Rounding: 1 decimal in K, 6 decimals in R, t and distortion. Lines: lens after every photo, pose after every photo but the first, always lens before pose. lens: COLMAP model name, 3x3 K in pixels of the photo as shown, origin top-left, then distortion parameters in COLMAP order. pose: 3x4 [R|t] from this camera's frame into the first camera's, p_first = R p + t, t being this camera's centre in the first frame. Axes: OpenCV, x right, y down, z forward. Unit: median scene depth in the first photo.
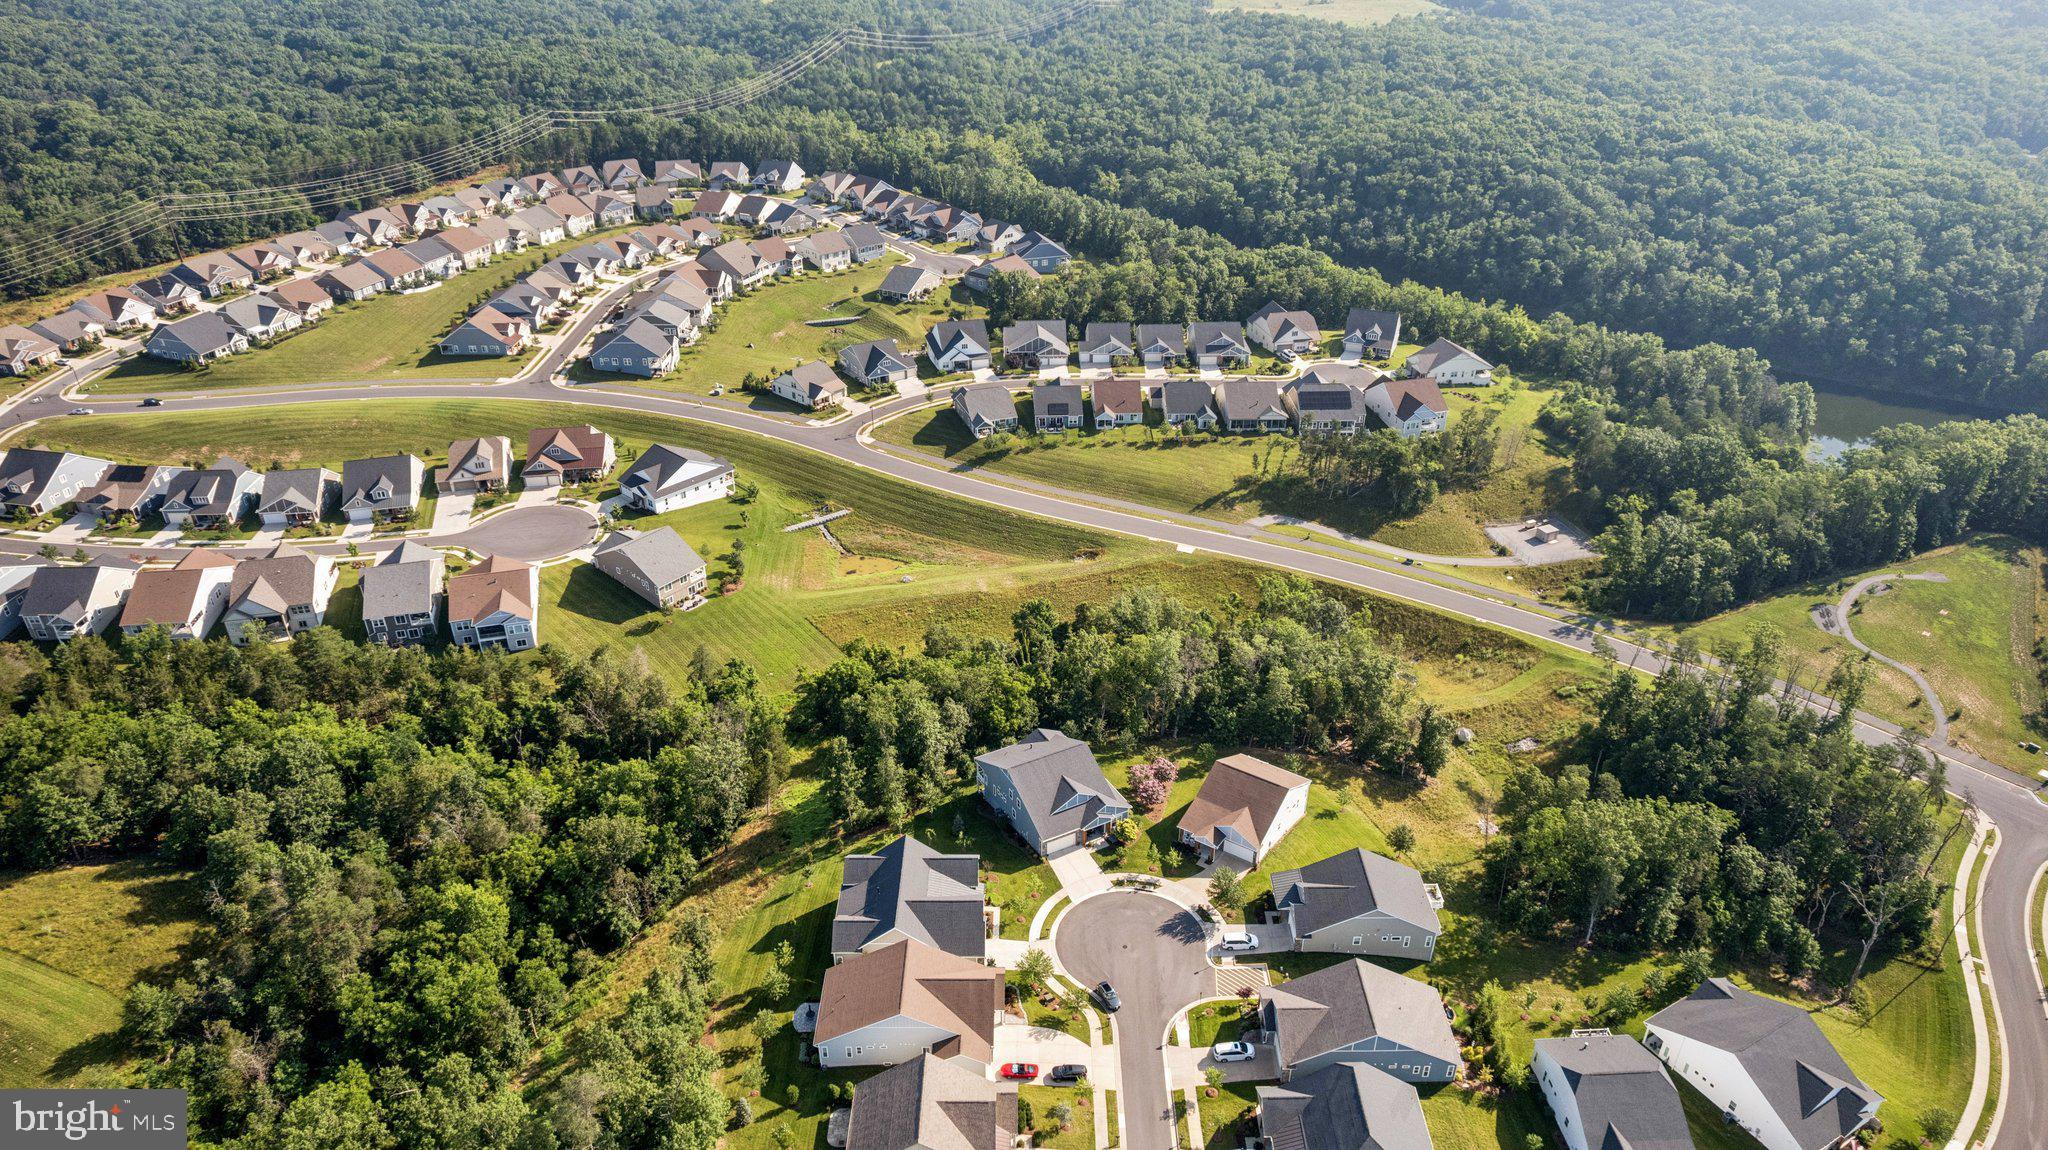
lens RADIAL K [[1308.4, 0, 1024.0], [0, 1308.4, 575.0], [0, 0, 1]] dist [-0.078179, 0.074479]
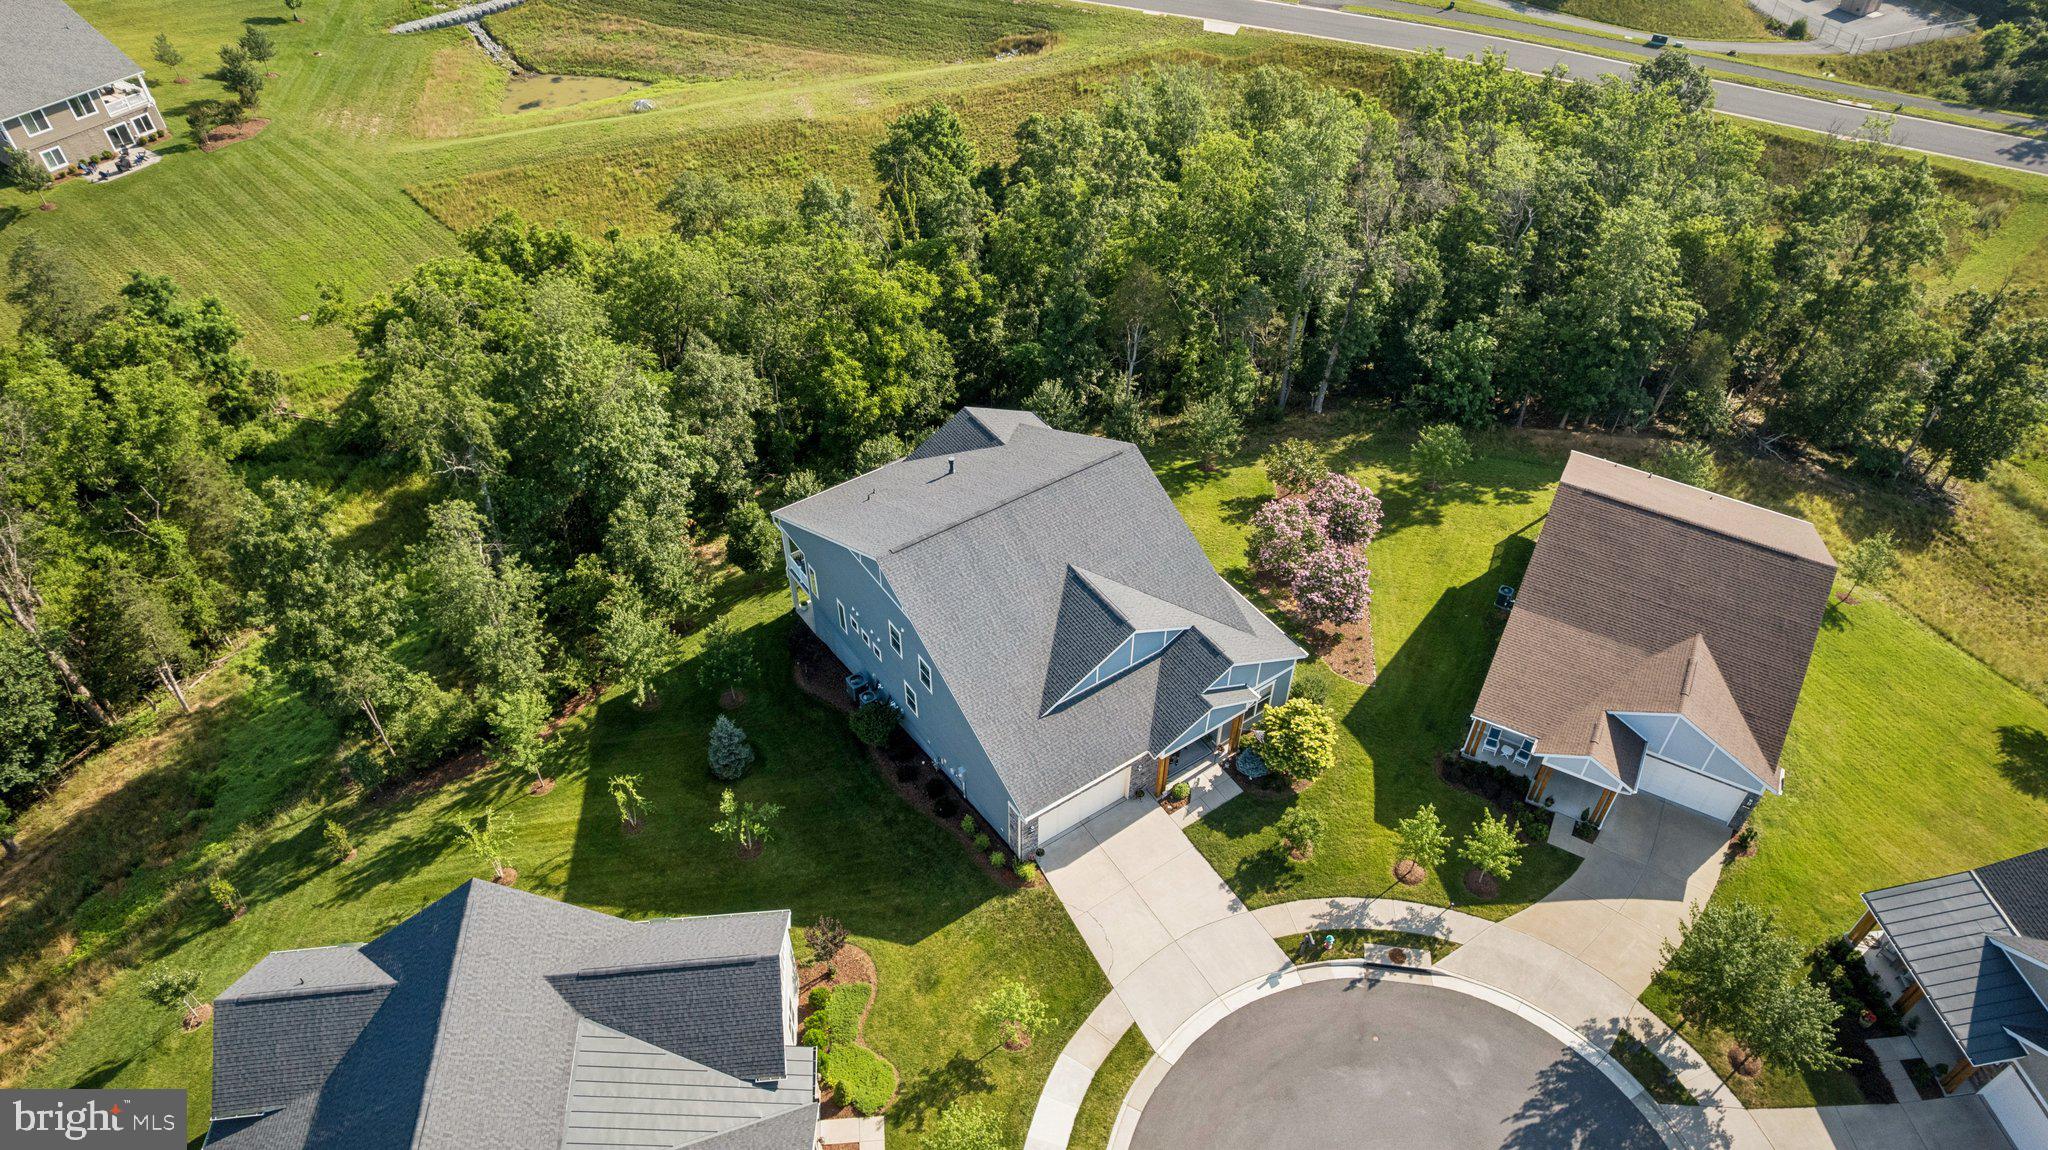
lens RADIAL K [[1308.4, 0, 1024.0], [0, 1308.4, 575.0], [0, 0, 1]] dist [-0.078179, 0.074479]
pose [[0.994412, -0.067460, 0.081203, -0.004084], [0.045812, 0.968747, 0.243782, 0.079519], [-0.095110, -0.238700, 0.966425, 0.677953]]
